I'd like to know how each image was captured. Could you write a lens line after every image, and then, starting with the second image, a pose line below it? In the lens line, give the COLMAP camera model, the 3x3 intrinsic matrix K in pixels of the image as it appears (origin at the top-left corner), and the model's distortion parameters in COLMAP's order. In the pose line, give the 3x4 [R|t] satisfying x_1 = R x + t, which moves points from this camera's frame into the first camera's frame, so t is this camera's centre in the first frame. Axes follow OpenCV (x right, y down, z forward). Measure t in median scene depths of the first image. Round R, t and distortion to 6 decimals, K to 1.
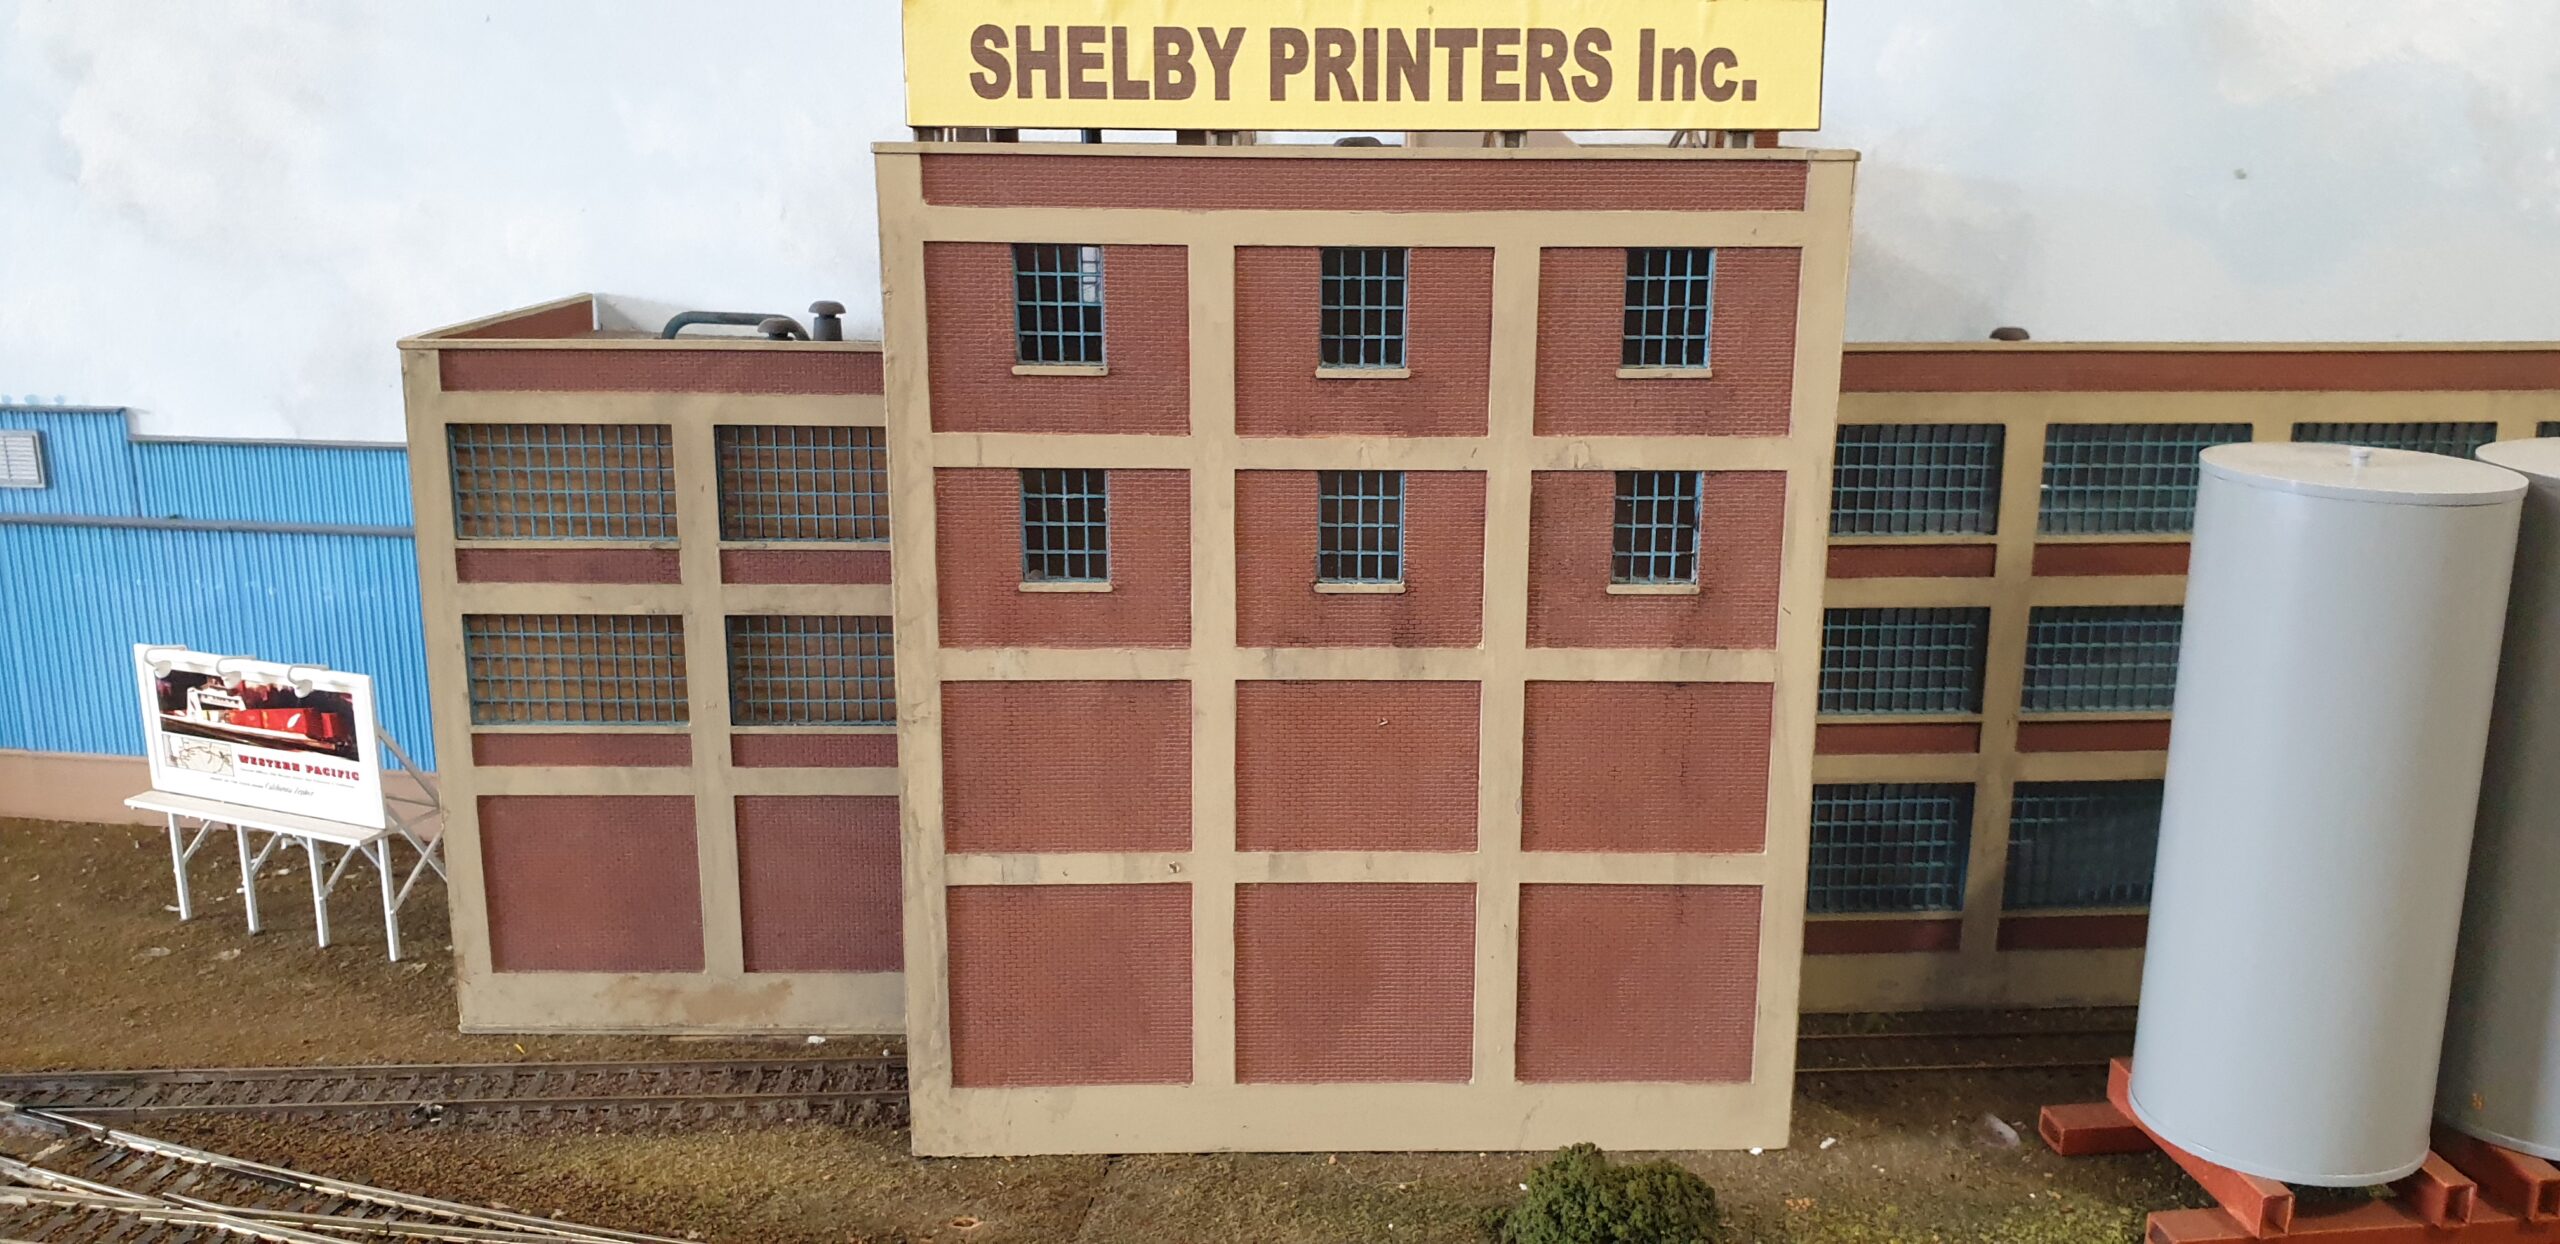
lens RADIAL K [[1882.2, 0, 1279.8], [0, 1882.2, 538.8], [0, 0, 1]] dist [0.001295, 0.003077]
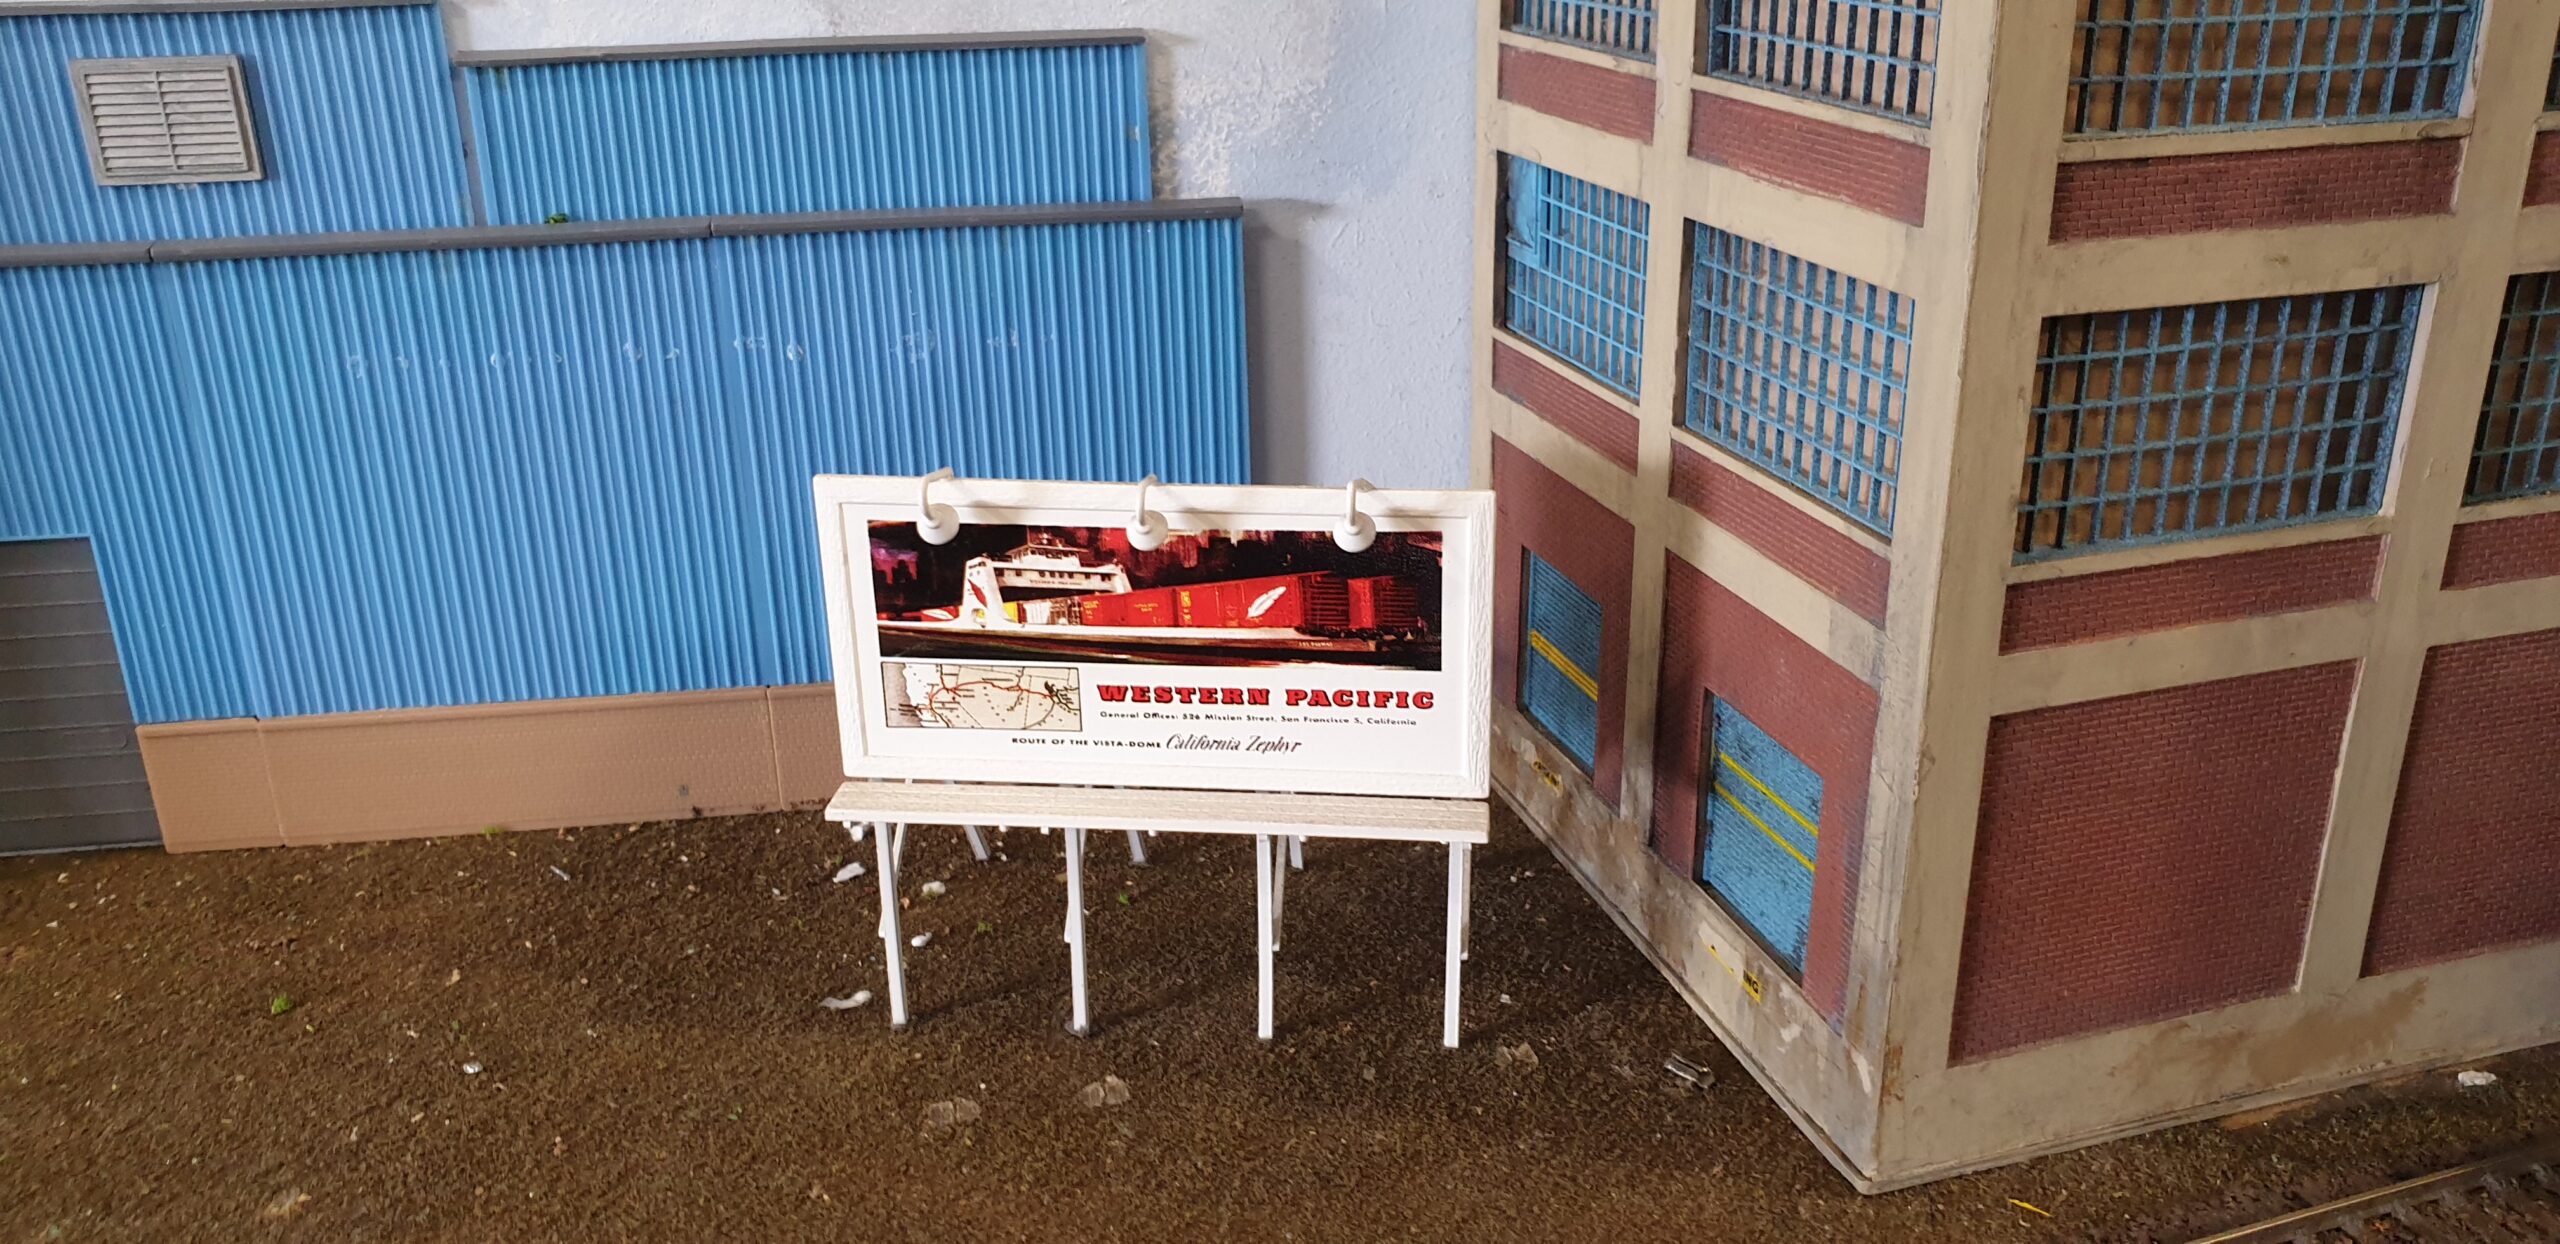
lens RADIAL K [[2059.4, 0, 1275.9], [0, 2059.4, 569.3], [0, 0, 1]] dist [-0.008966, -0.011067]
pose [[0.968172, -0.114800, 0.222405, -0.625164], [0.077981, 0.982732, 0.167797, 0.002911], [-0.237828, -0.145113, 0.960406, 0.502122]]
